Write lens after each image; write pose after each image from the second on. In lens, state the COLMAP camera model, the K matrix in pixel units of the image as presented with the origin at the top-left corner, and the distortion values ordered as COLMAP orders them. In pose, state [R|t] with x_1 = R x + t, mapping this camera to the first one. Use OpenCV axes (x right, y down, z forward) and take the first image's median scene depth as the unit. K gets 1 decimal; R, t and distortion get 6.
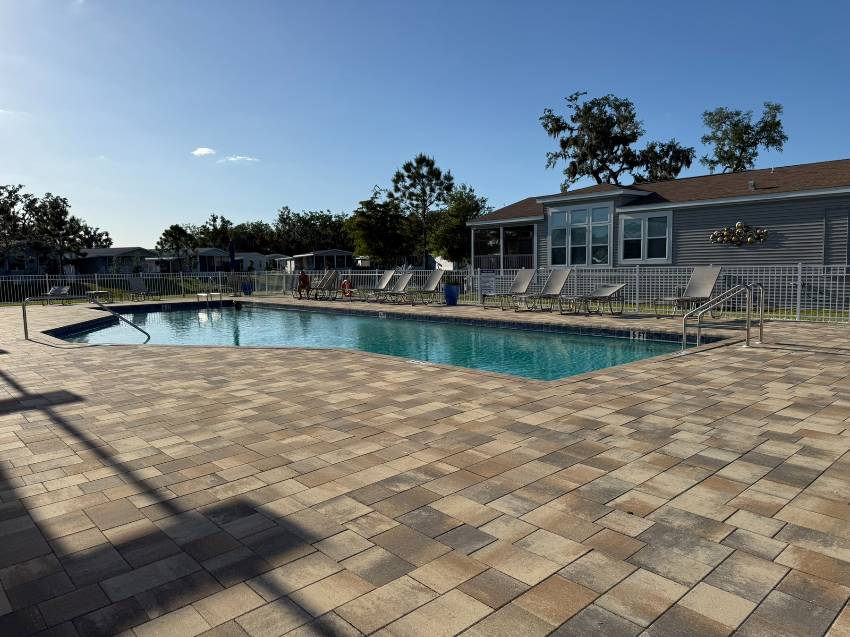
lens RADIAL K [[586.8, 0, 428.3], [0, 586.8, 321.6], [0, 0, 1]] dist [0.156389, -0.290475]
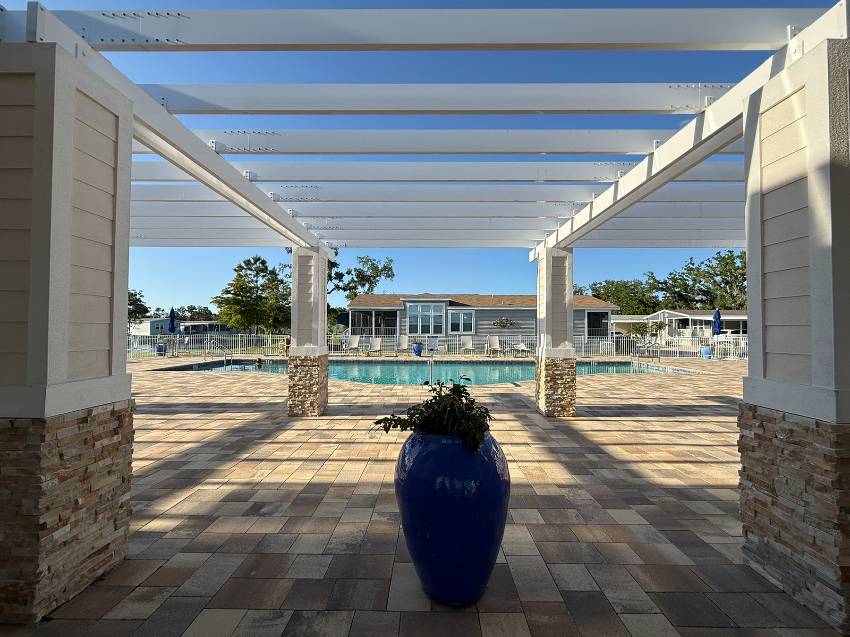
lens RADIAL K [[337.9, 0, 425.0], [0, 337.9, 318.5], [0, 0, 1]] dist [-0.000597, 0.000115]
pose [[0.680326, 0.044269, 0.731571, -0.331430], [0.053551, 0.992504, -0.109858, -0.014919], [-0.730951, 0.113916, 0.672856, 0.156784]]
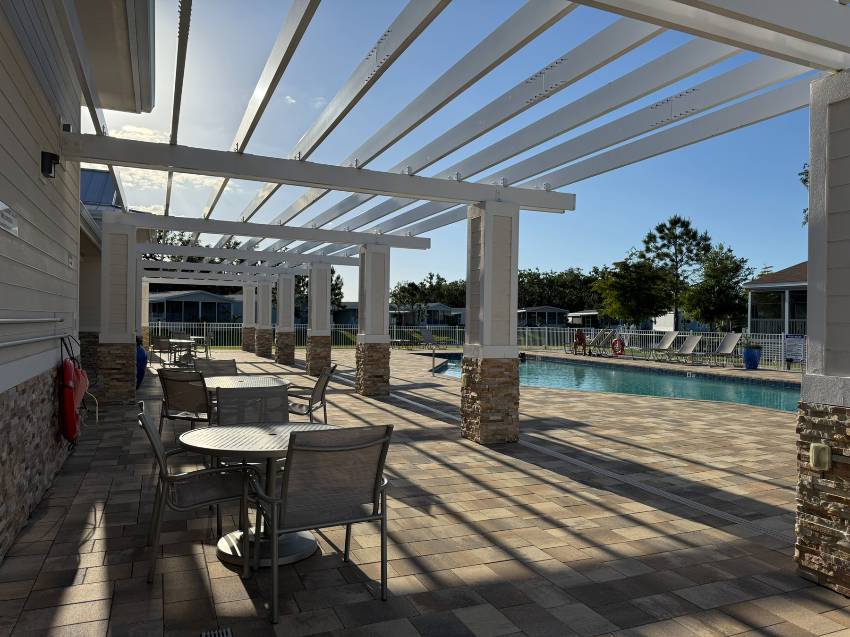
lens RADIAL K [[586.8, 0, 428.3], [0, 586.8, 321.6], [0, 0, 1]] dist [0.156389, -0.290475]
pose [[0.945816, 0.033236, -0.322999, -0.074563], [-0.063511, 0.994470, -0.083646, 0.005339], [0.318432, 0.099628, 0.942696, -0.061396]]
